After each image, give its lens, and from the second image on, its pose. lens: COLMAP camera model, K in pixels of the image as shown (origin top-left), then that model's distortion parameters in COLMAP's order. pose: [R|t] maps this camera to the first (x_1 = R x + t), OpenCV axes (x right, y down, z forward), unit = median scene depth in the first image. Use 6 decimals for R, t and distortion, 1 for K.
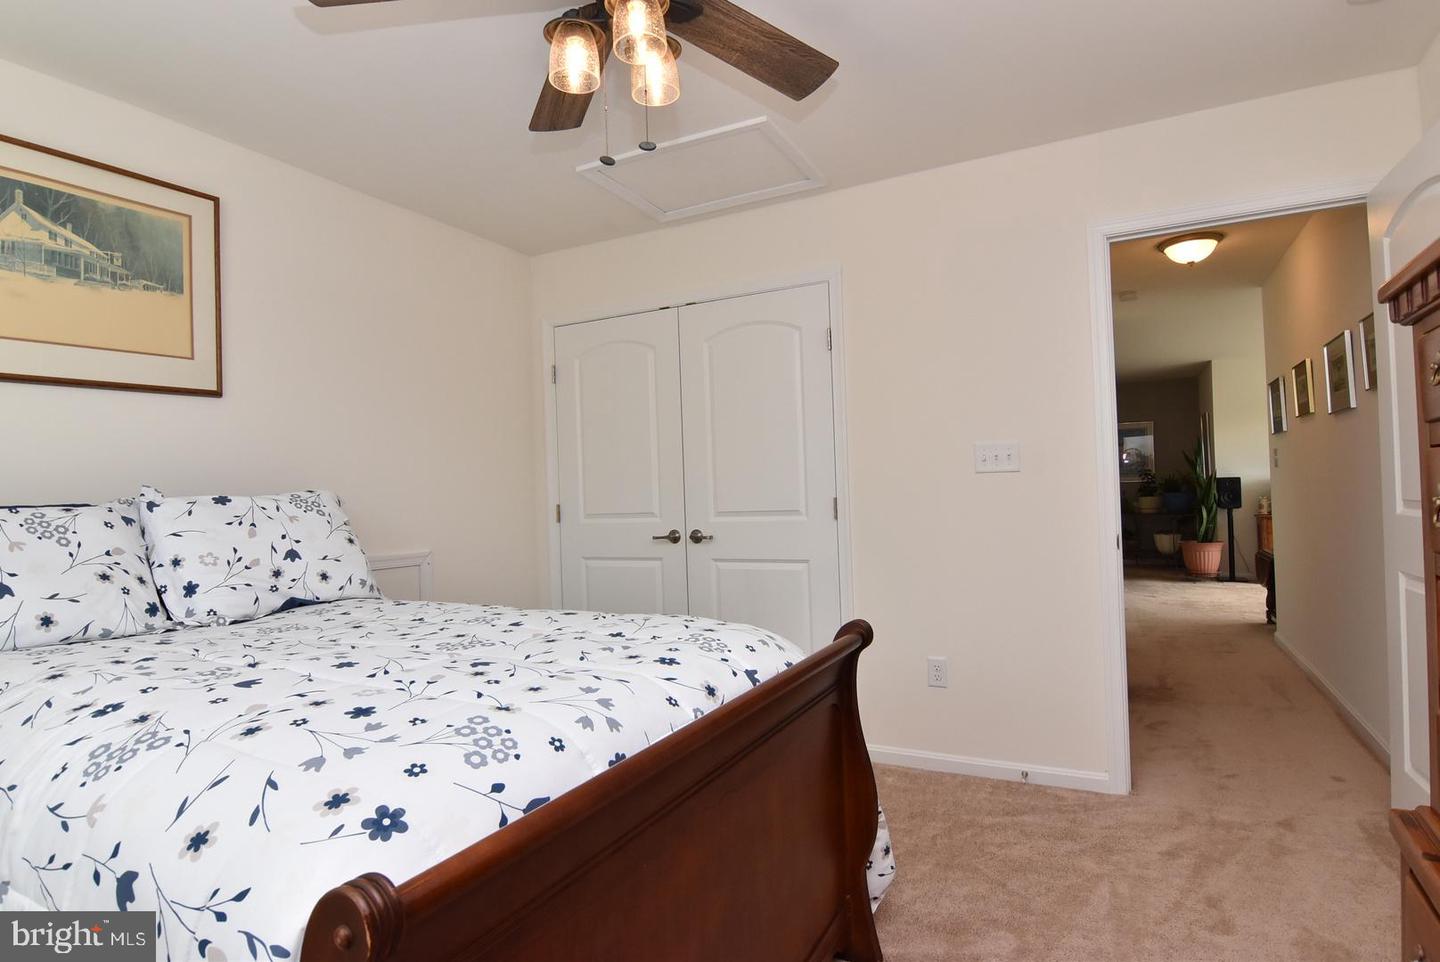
lens RADIAL K [[766.1, 0, 722.4], [0, 766.1, 480.1], [0, 0, 1]] dist [0.009244, -0.020395]
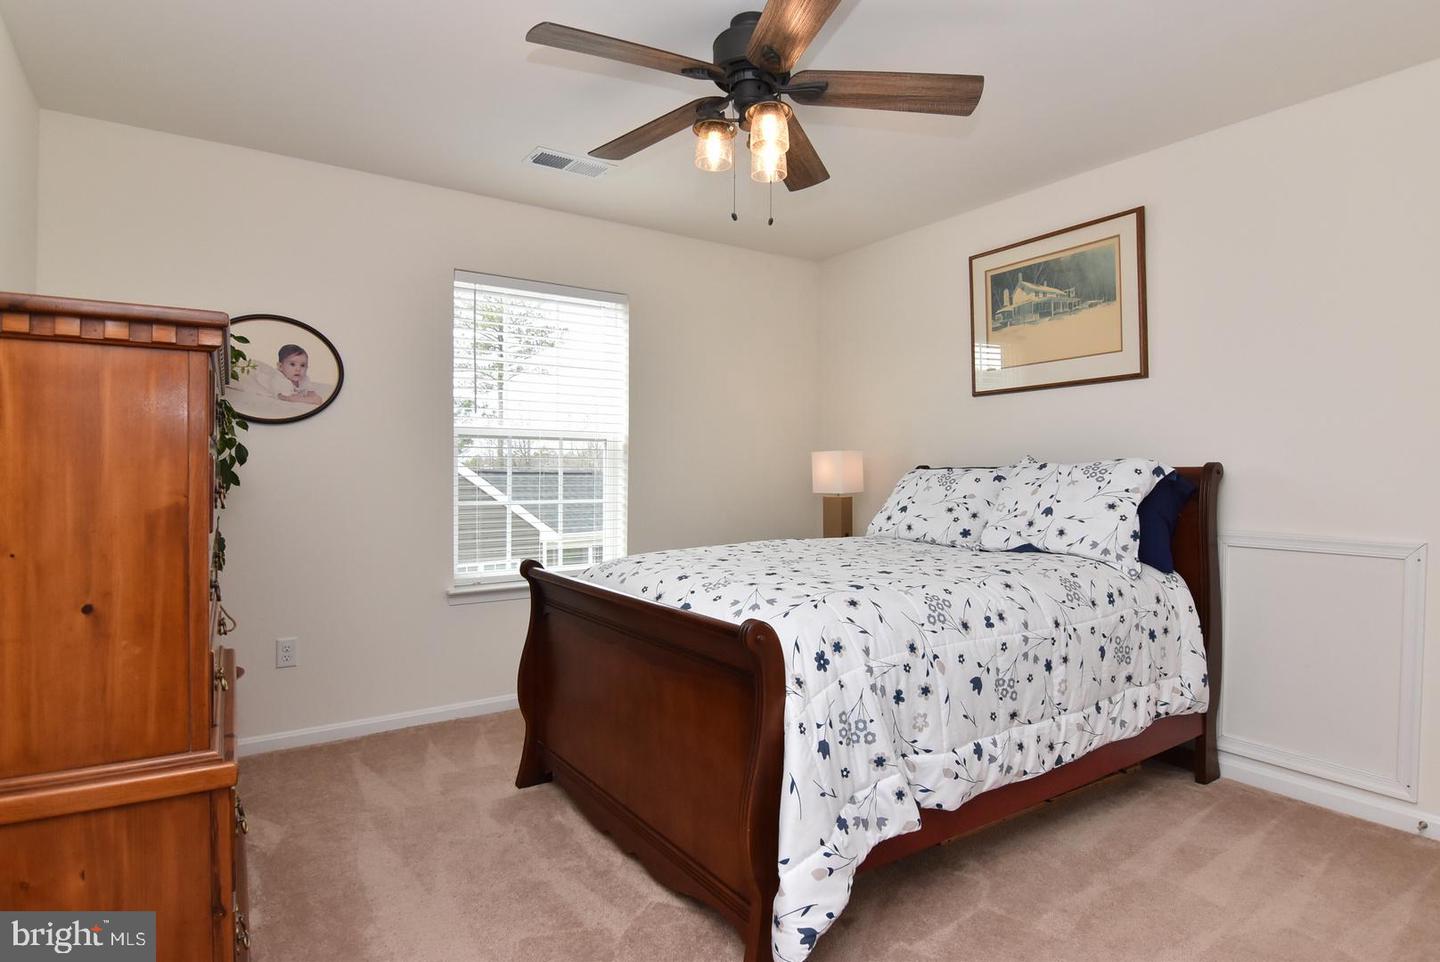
lens RADIAL K [[766.1, 0, 722.4], [0, 766.1, 480.1], [0, 0, 1]] dist [0.009244, -0.020395]
pose [[-0.464713, 0.042528, -0.884439, 0.784732], [0.030166, 0.999027, 0.032188, -0.009896], [0.884947, -0.011722, -0.465544, 1.104198]]
